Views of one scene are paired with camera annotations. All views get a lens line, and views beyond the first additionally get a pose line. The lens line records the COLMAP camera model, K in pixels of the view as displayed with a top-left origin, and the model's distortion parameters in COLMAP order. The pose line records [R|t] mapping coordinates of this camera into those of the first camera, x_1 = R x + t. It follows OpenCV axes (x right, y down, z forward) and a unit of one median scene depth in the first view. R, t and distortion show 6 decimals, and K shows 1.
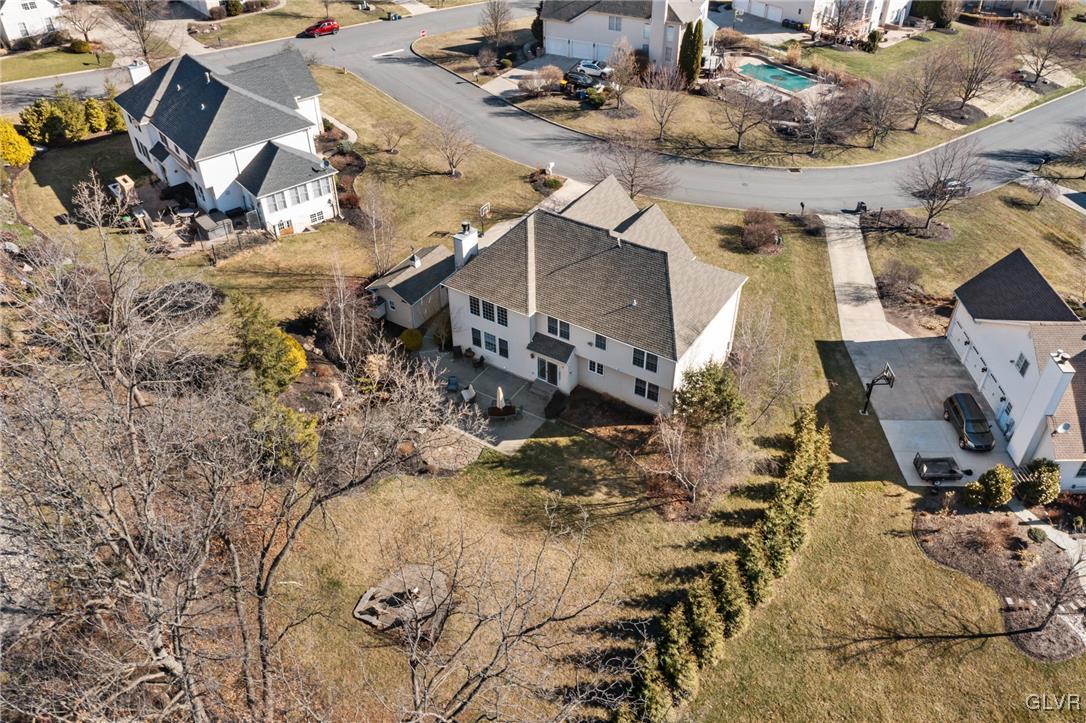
lens RADIAL K [[889.3, 0, 543.6], [0, 889.3, 363.1], [0, 0, 1]] dist [0.000774, -0.011380]
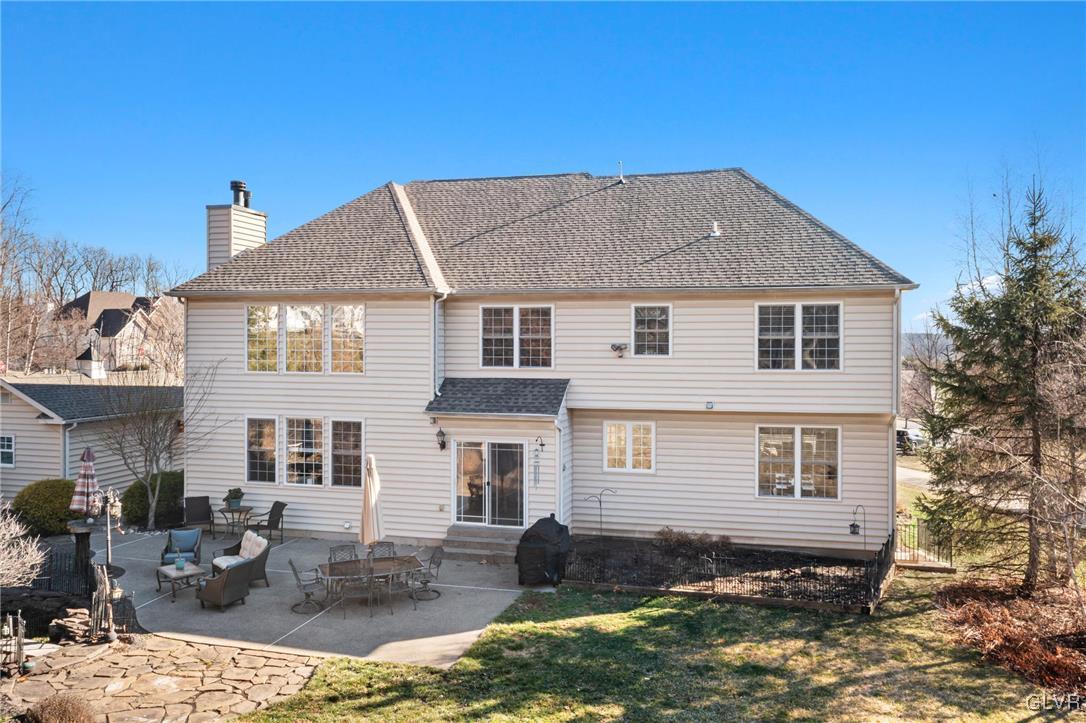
lens RADIAL K [[889.3, 0, 549.0], [0, 889.3, 363.1], [0, 0, 1]] dist [0.000774, -0.011380]
pose [[0.951193, -0.000130, 0.308597, -0.080909], [0.193792, 0.778483, -0.597000, 0.184558], [-0.240160, 0.627666, 0.740512, 0.746607]]
